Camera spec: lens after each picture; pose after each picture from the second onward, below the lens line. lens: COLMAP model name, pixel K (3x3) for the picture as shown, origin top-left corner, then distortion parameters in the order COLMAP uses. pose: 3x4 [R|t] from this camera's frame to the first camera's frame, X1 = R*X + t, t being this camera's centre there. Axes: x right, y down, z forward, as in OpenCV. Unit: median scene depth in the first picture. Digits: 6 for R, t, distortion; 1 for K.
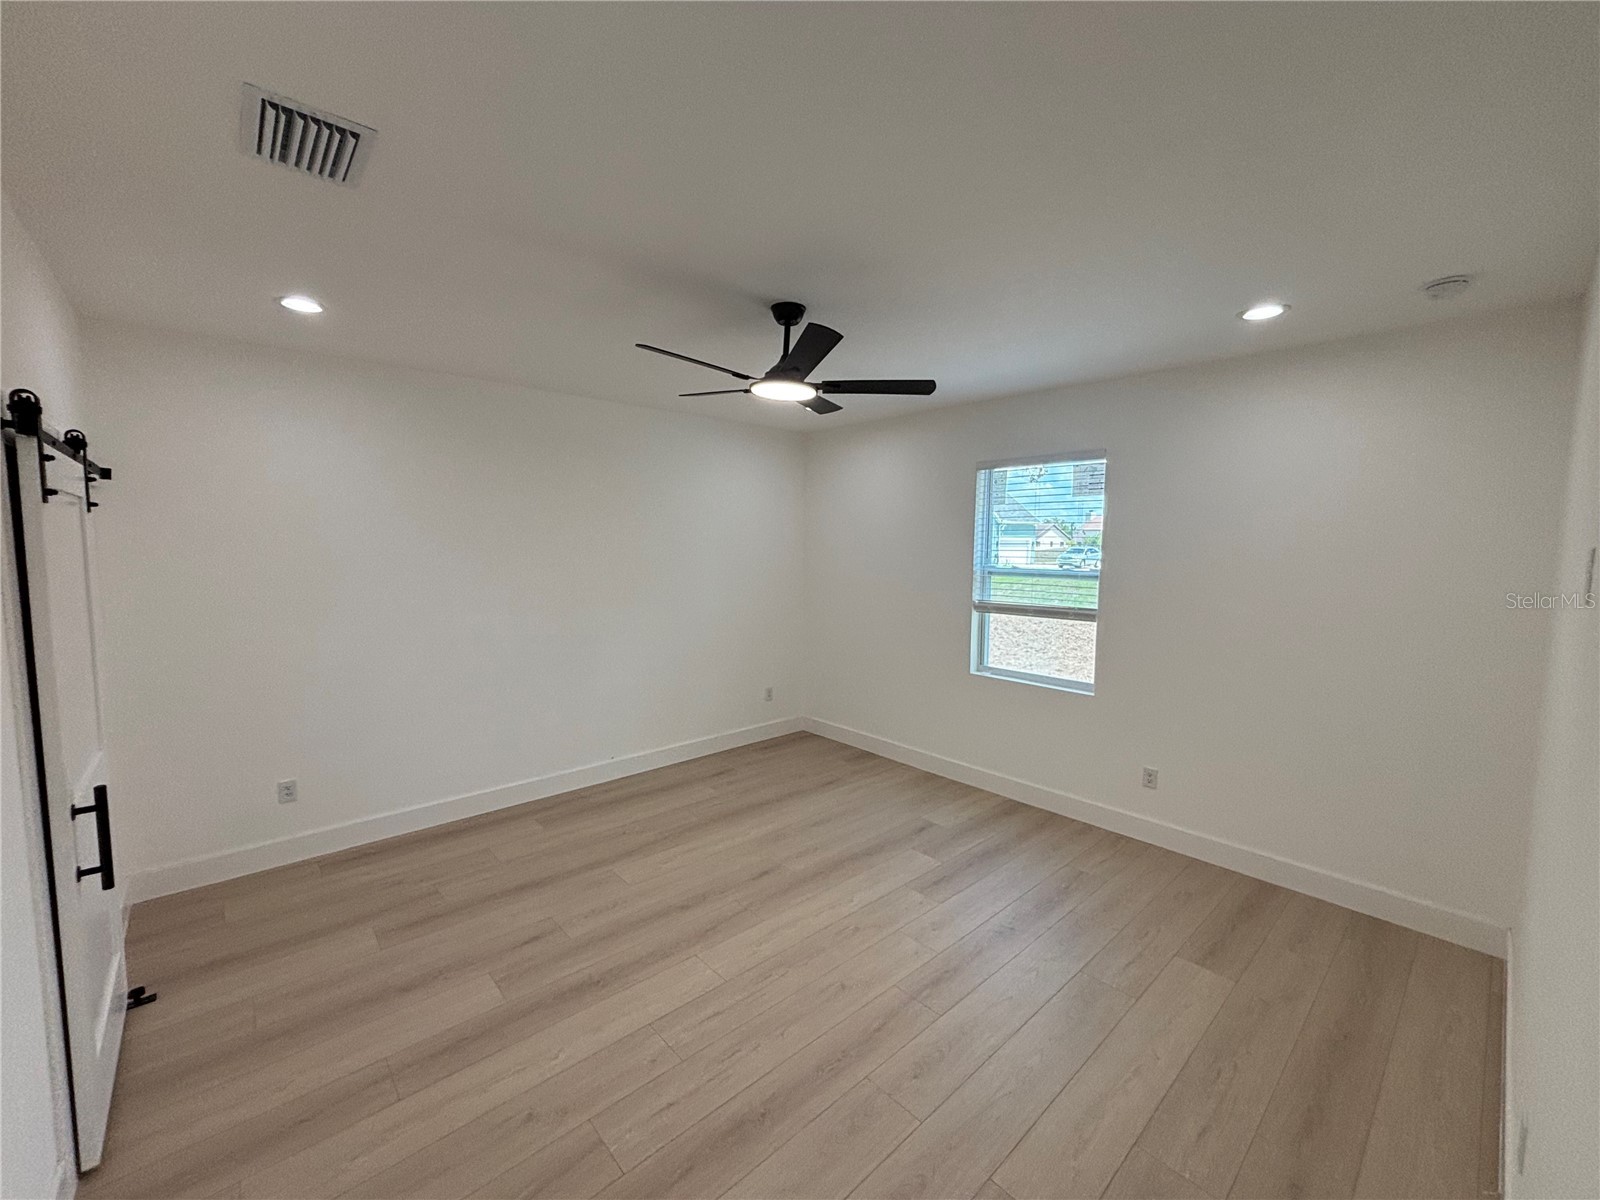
lens RADIAL K [[641.9, 0, 800.0], [0, 641.9, 600.0], [0, 0, 1]] dist [0.000258, 0.000002]
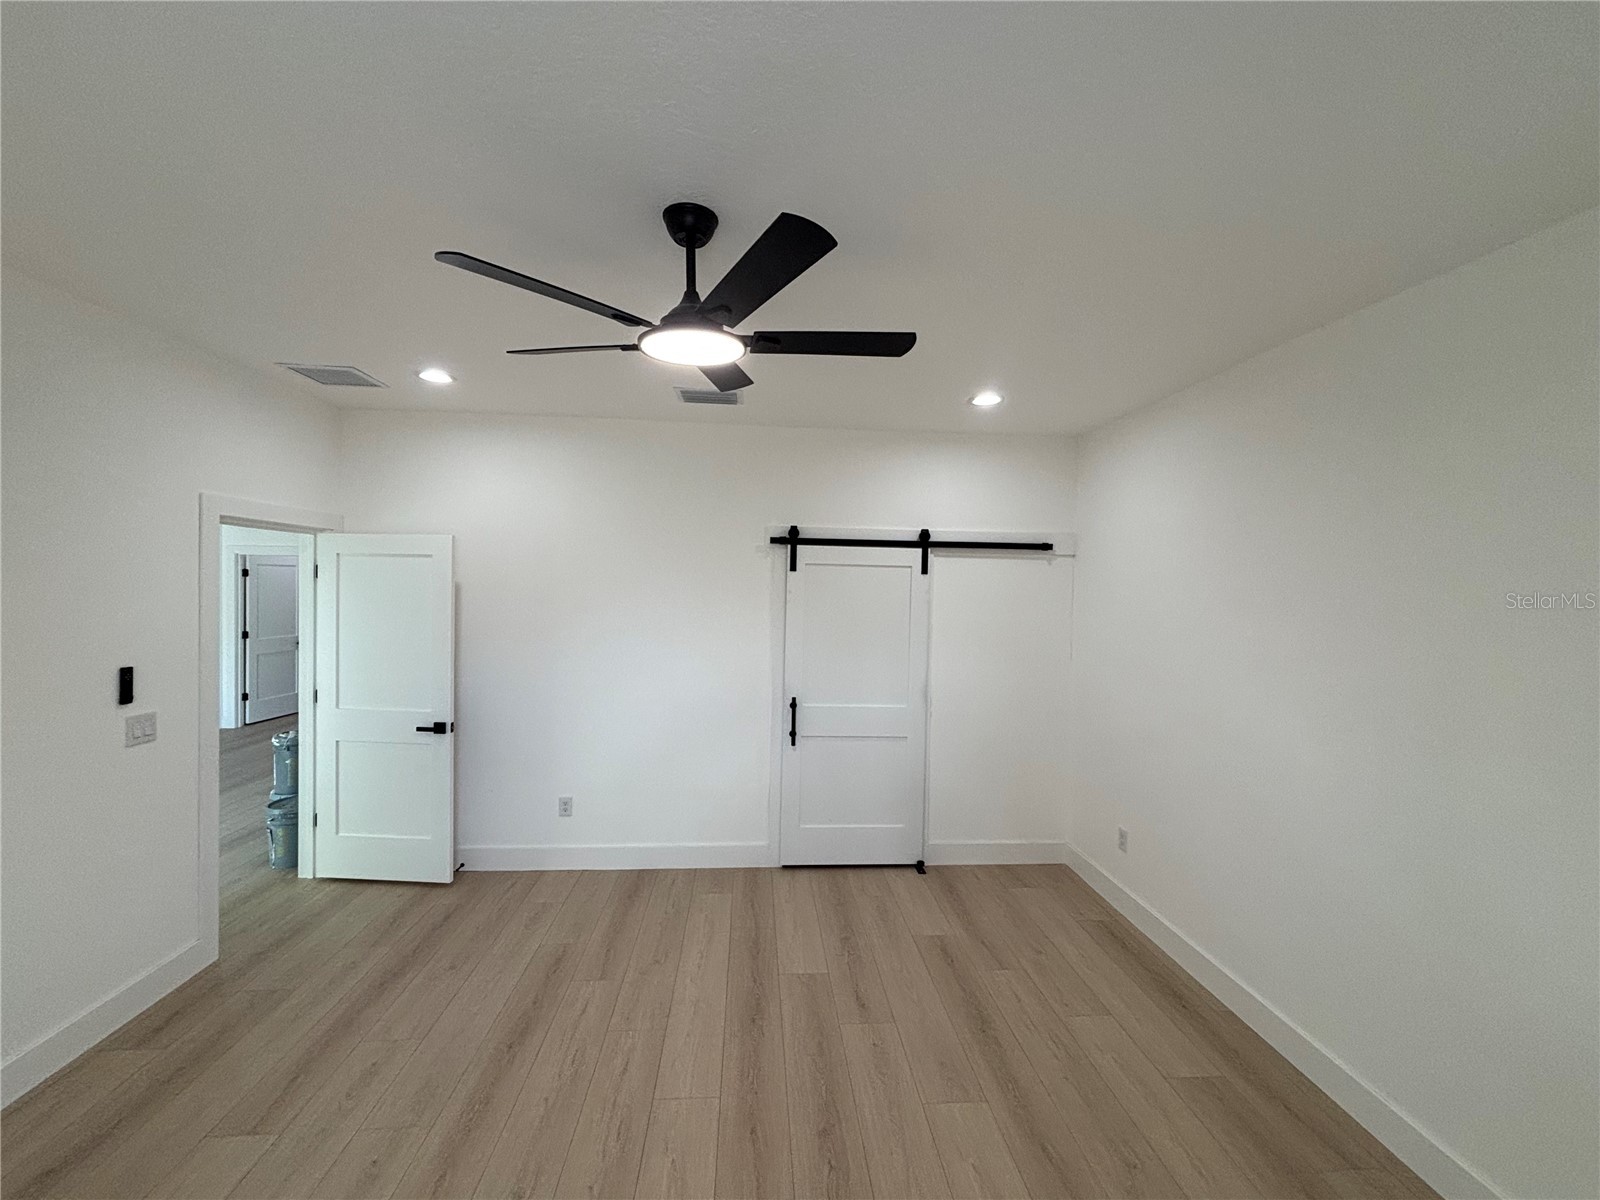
lens RADIAL K [[668.3, 0, 800.0], [0, 668.3, 600.0], [0, 0, 1]] dist [-0.000347, -0.000100]
pose [[-0.626980, -0.010606, -0.778963, 0.436866], [-0.097810, 0.993067, 0.065206, -0.118638], [0.772871, 0.117073, -0.623670, 1.578858]]
